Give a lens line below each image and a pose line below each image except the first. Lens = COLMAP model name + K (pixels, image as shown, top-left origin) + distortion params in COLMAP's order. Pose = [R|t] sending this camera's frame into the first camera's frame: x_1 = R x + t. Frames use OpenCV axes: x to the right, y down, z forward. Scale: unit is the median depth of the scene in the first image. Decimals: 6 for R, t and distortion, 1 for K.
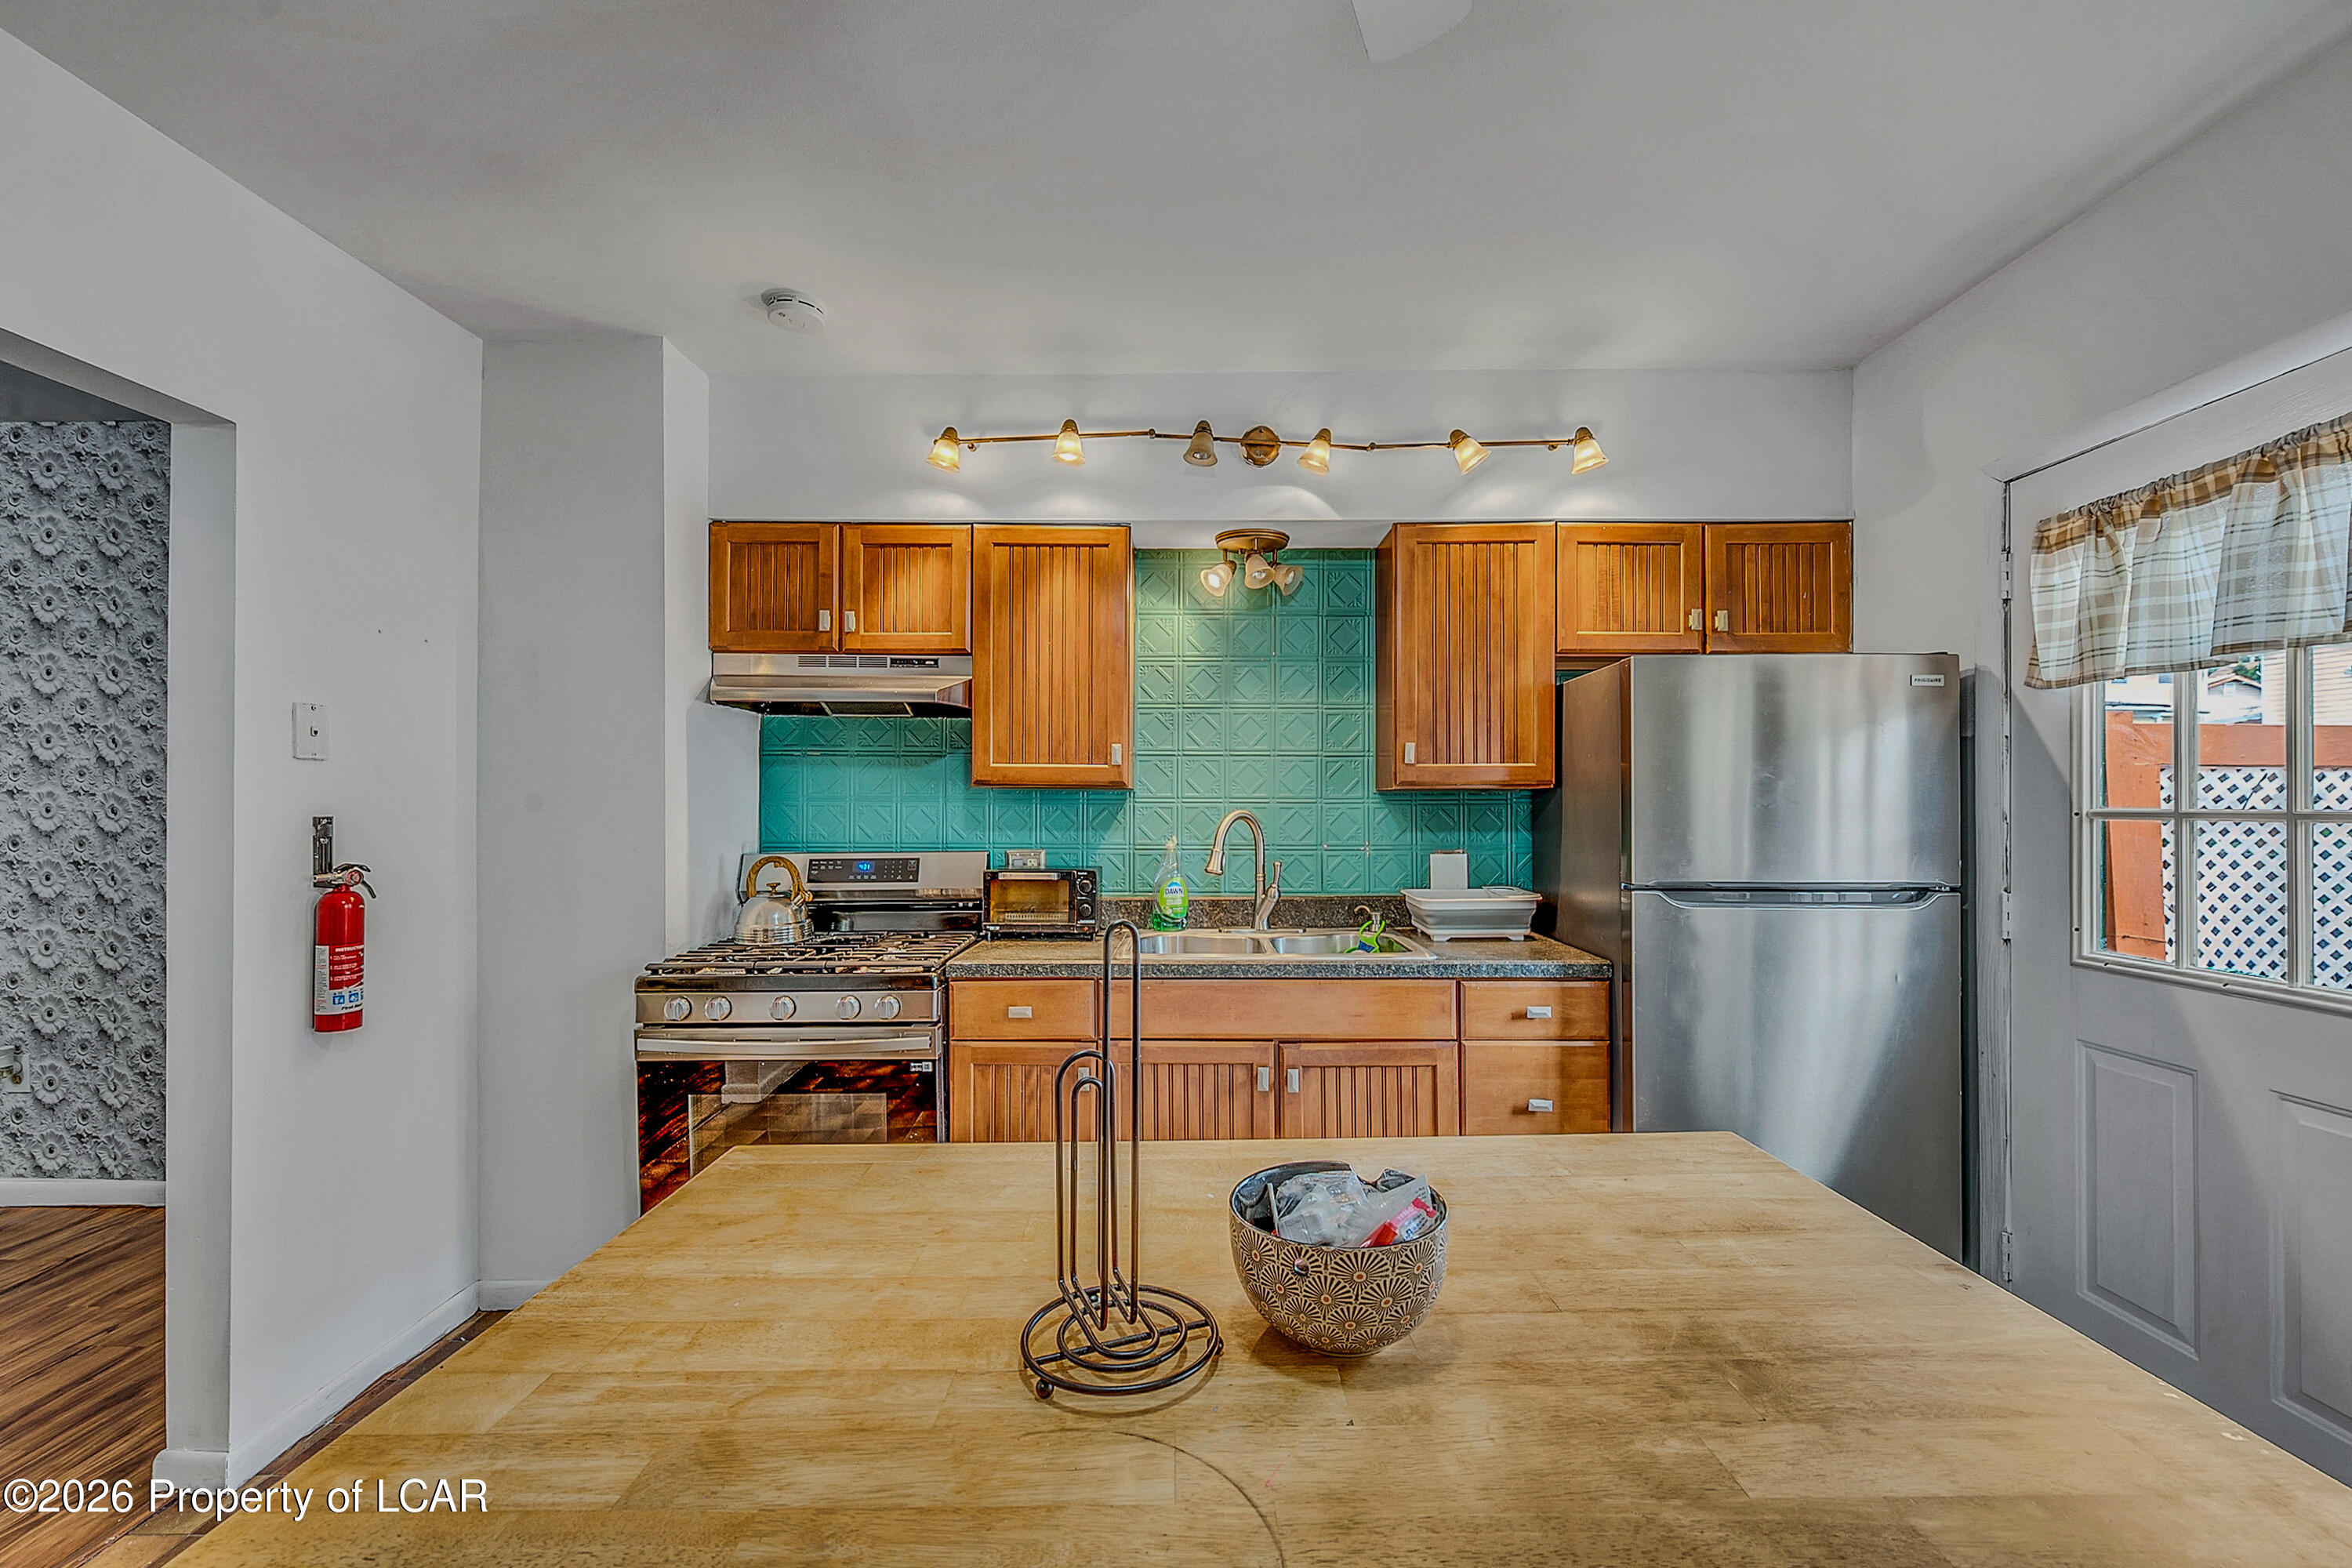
lens RADIAL K [[932.6, 0, 1180.3], [0, 932.6, 801.2], [0, 0, 1]] dist [-0.000150, 0.000269]
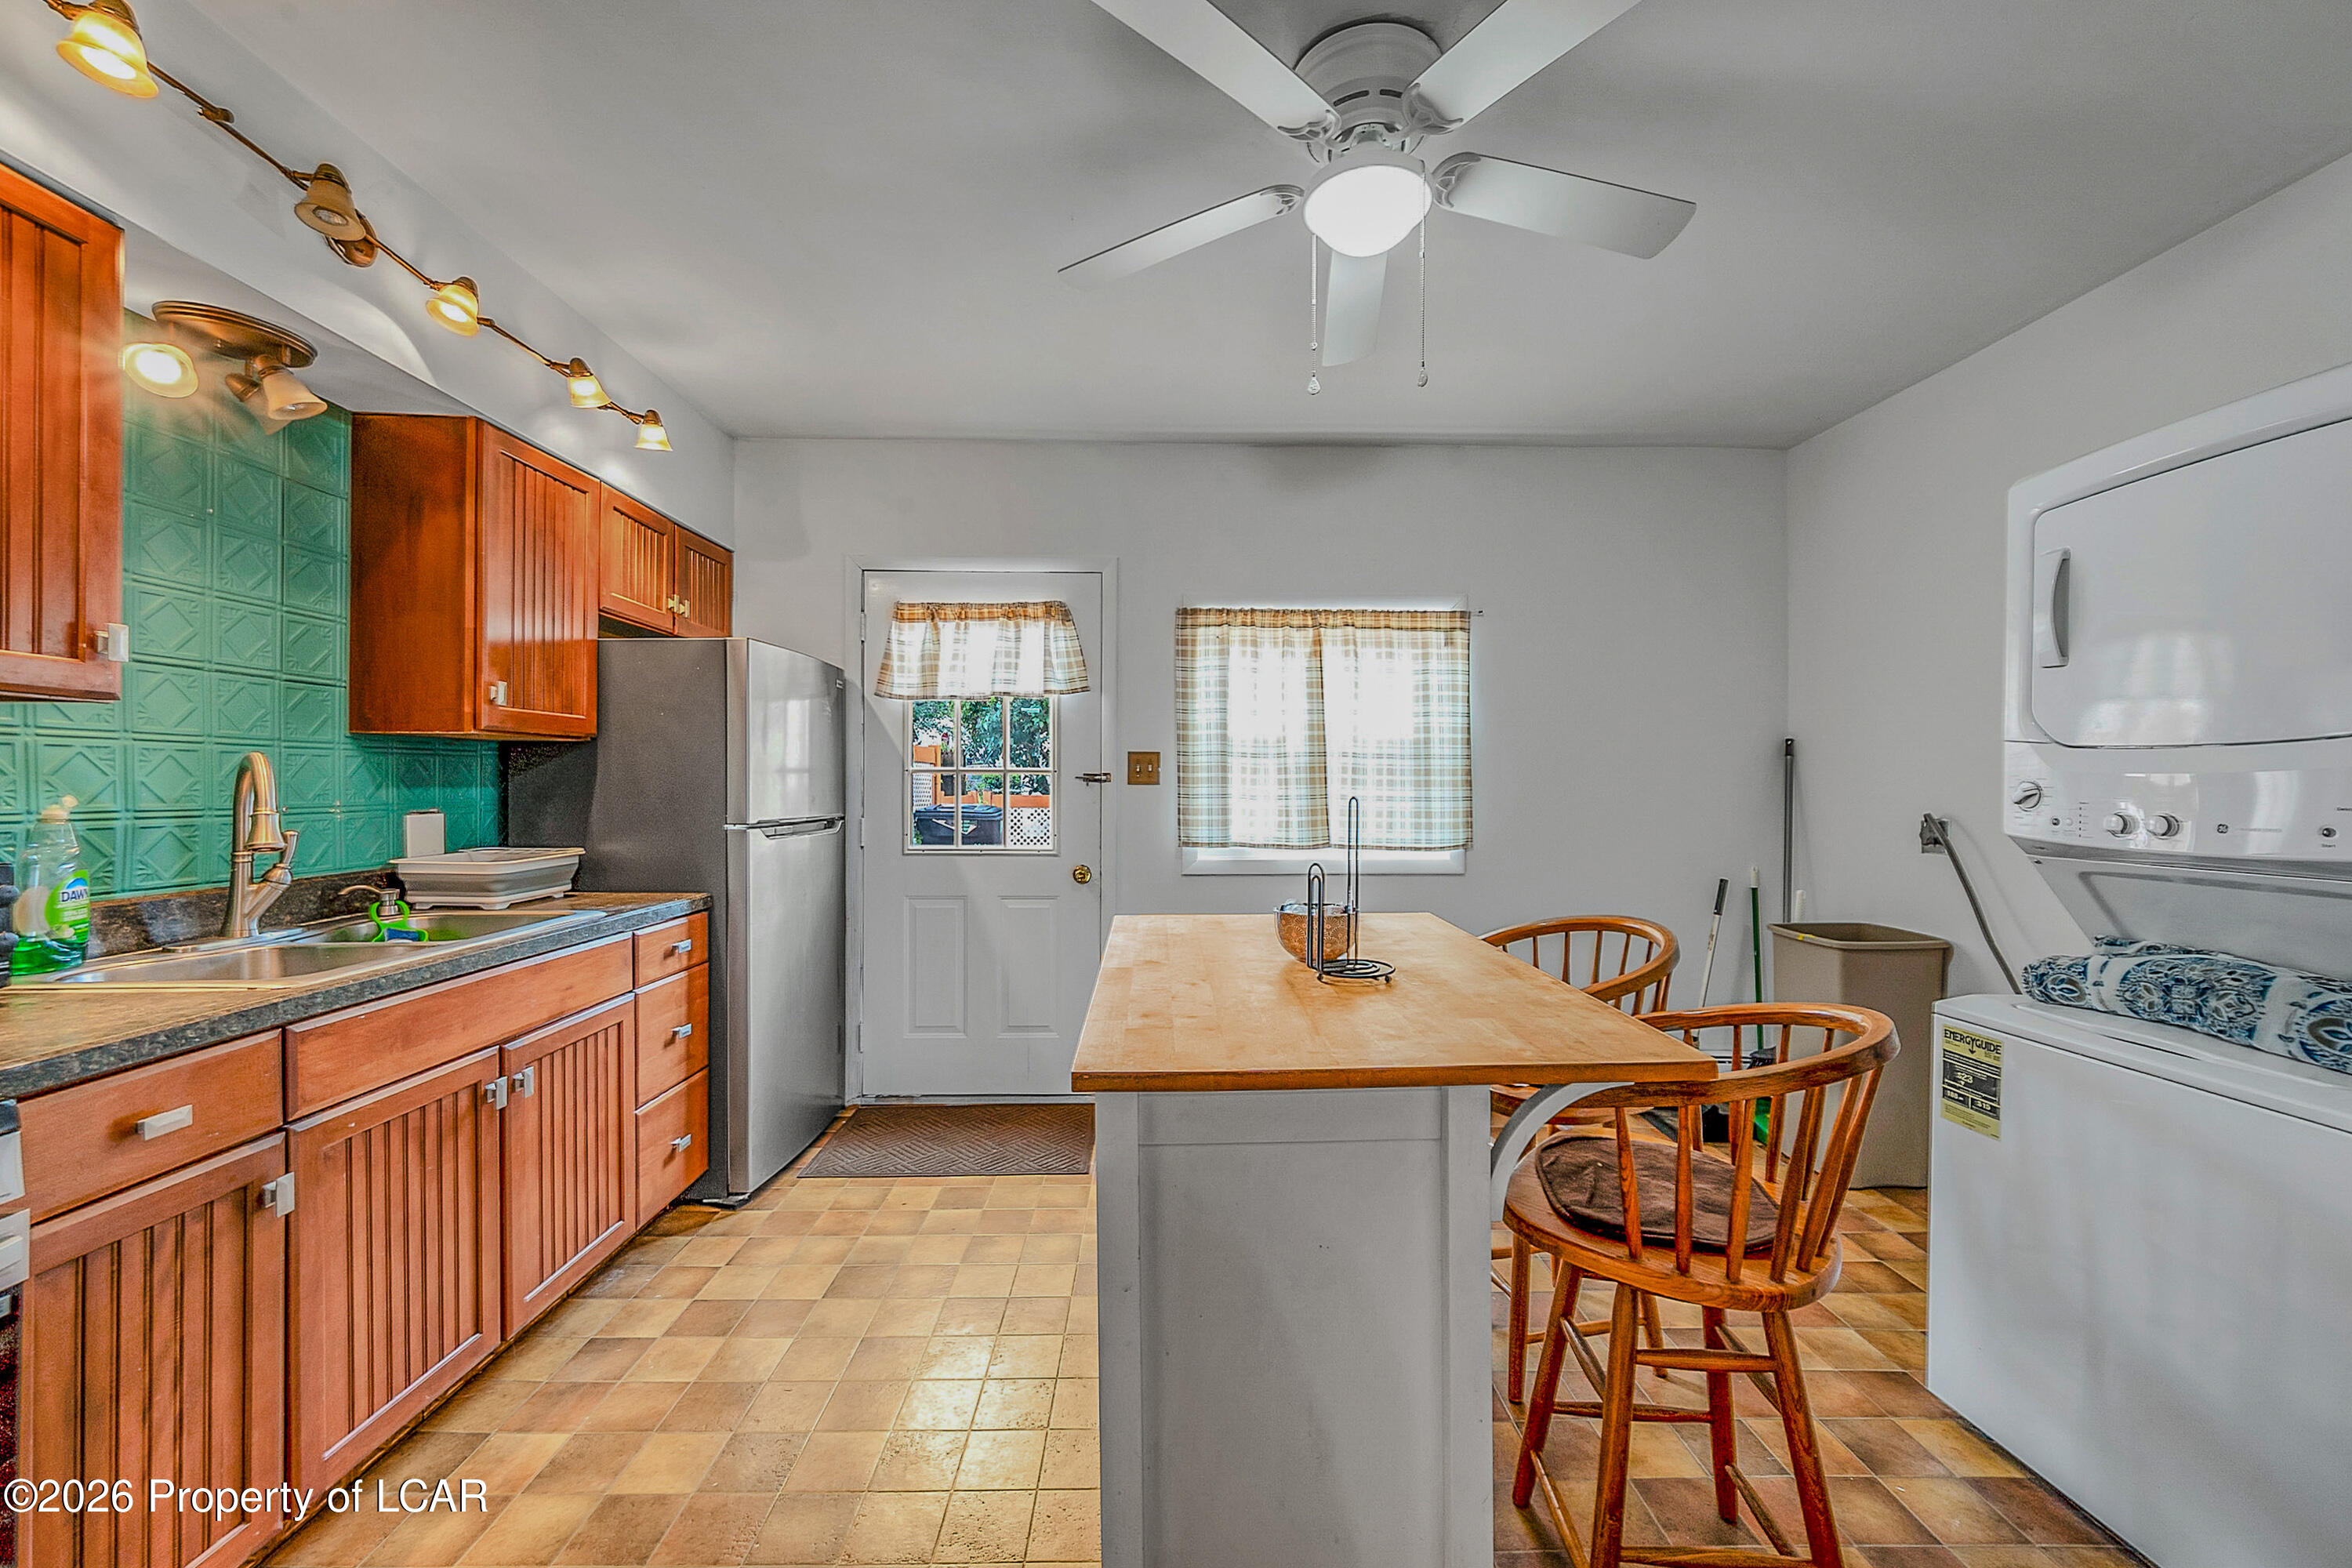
lens RADIAL K [[932.6, 0, 1175.7], [0, 932.6, 783.5], [0, 0, 1]] dist [-0.000150, 0.000269]
pose [[-0.029649, 0.001710, 0.999559, -0.631843], [-0.008854, 0.999959, -0.001973, 0.027940], [-0.999521, -0.008908, -0.029632, 0.396924]]
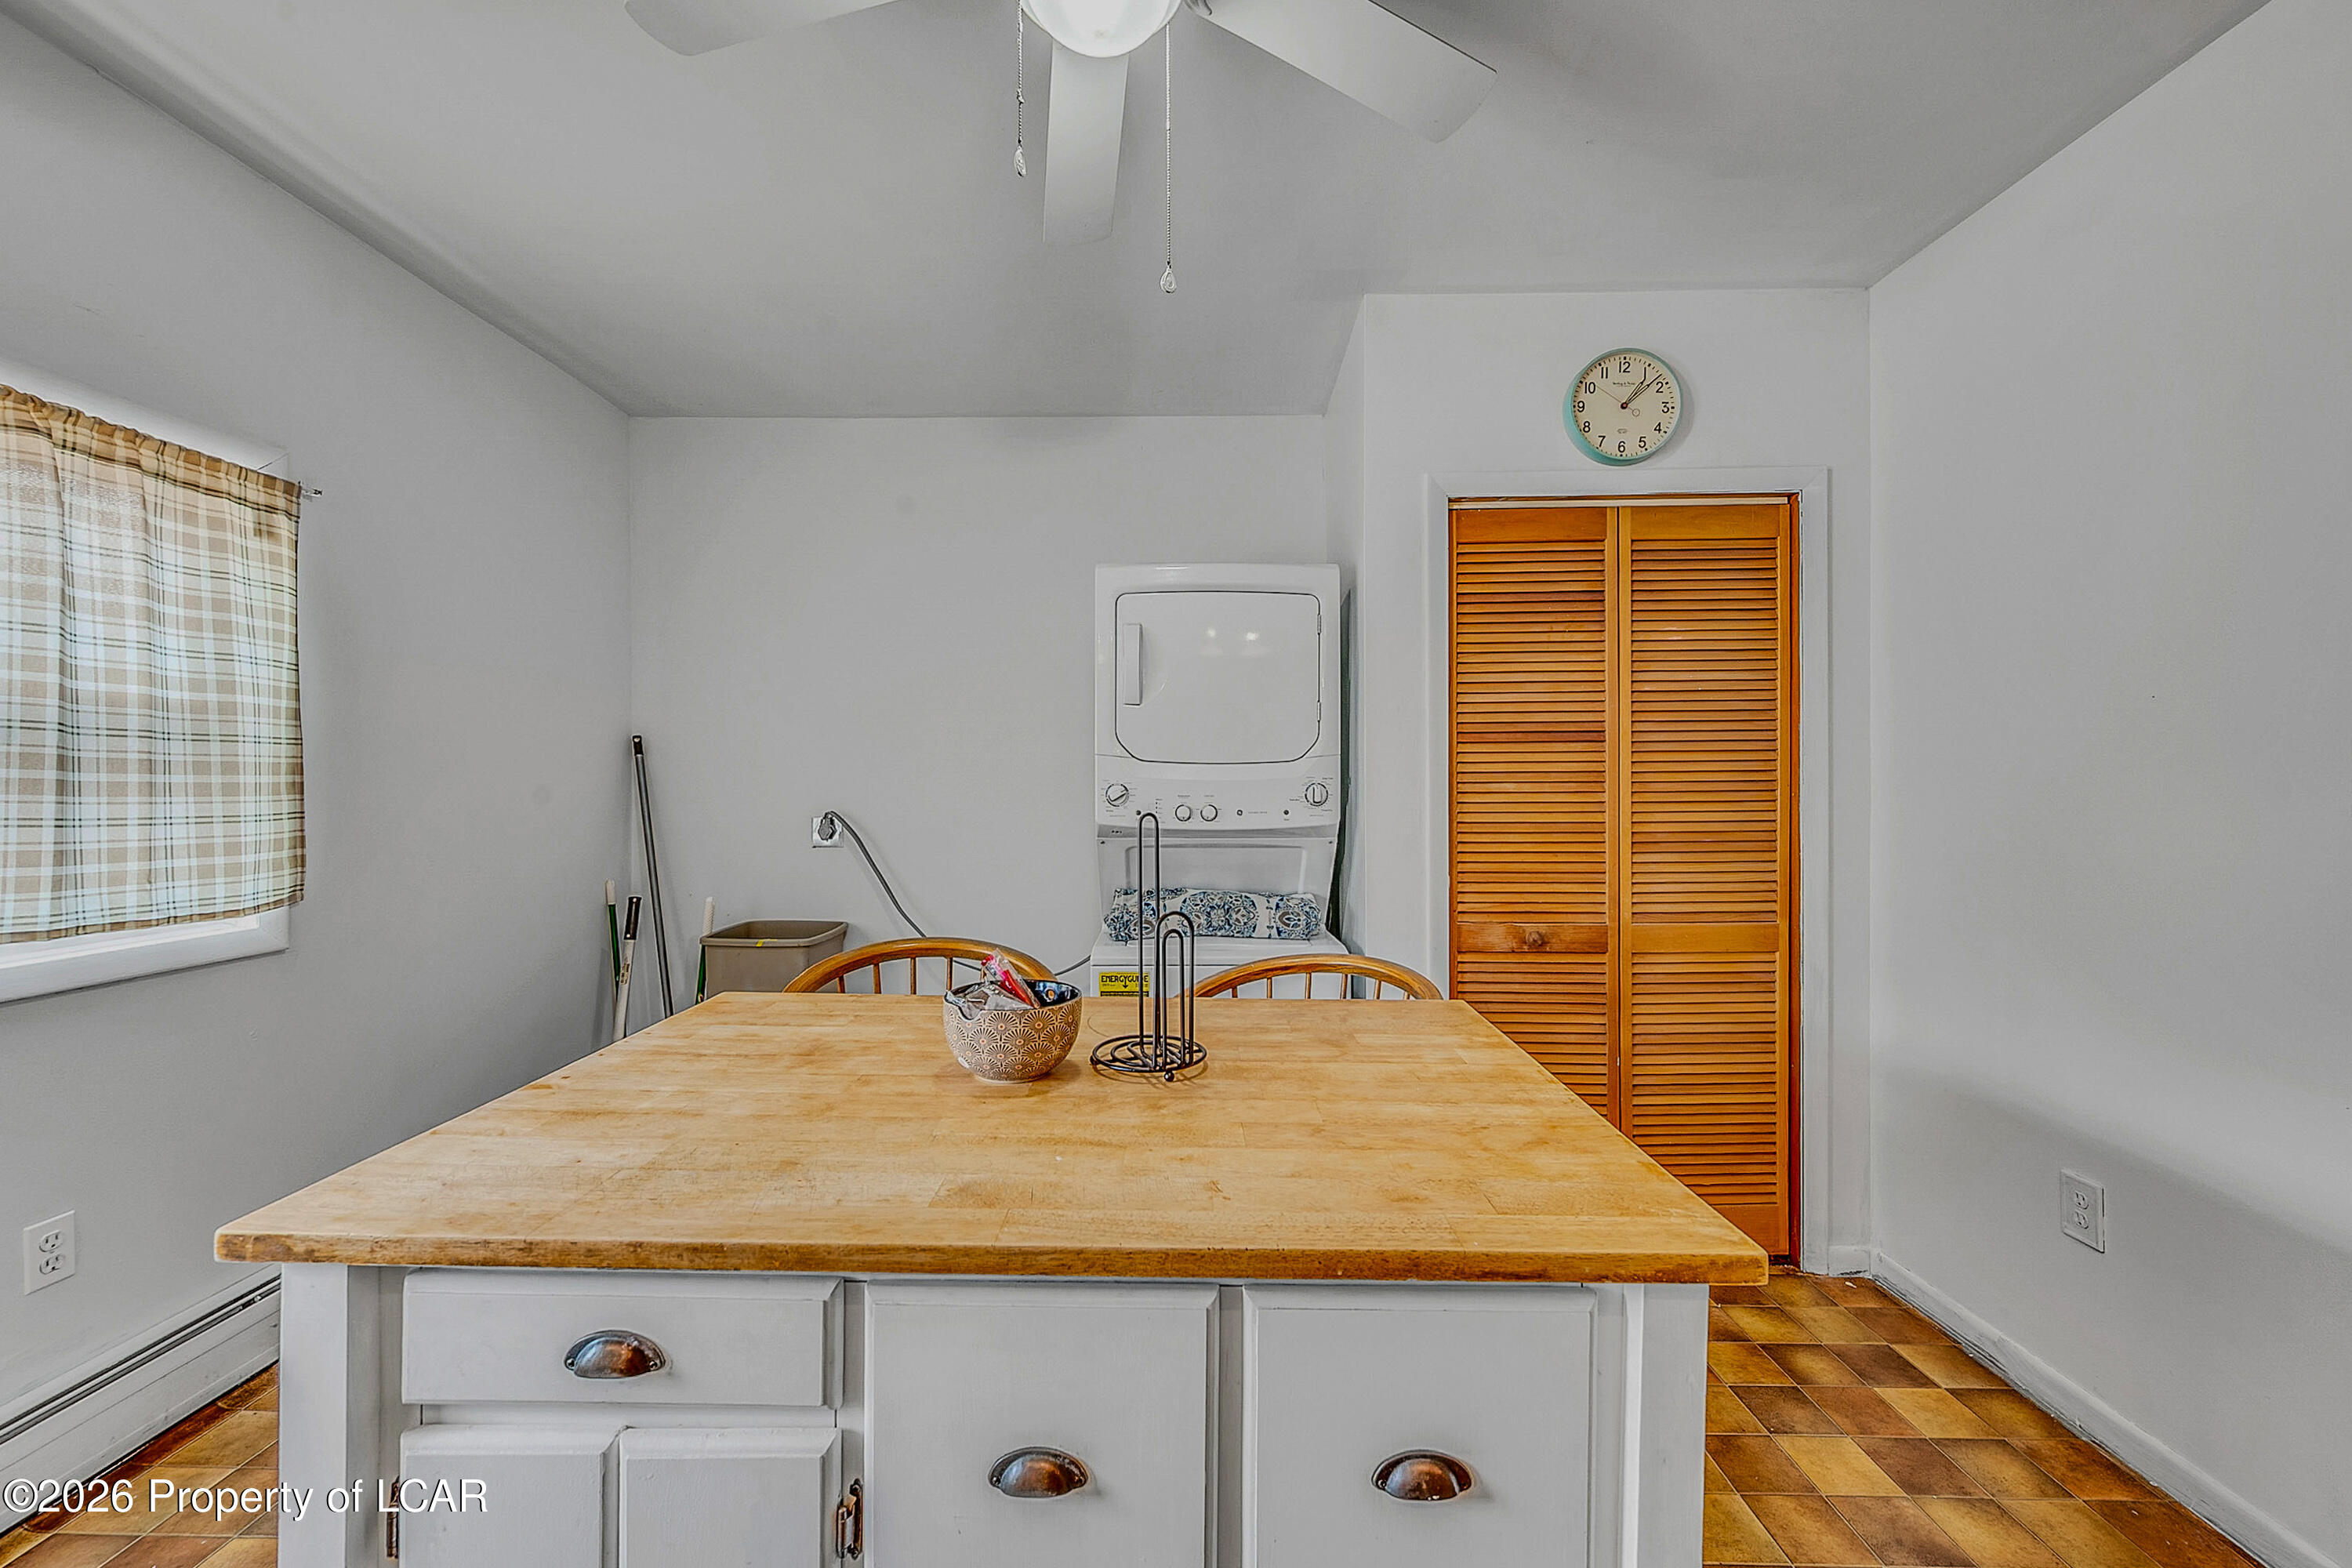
lens RADIAL K [[932.6, 0, 1191.2], [0, 932.6, 792.7], [0, 0, 1]] dist [-0.000150, 0.000269]
pose [[-0.999973, 0.001839, -0.007157, -0.033512], [0.001785, 0.999970, 0.007567, 0.020572], [0.007170, 0.007554, -0.999946, 0.702322]]
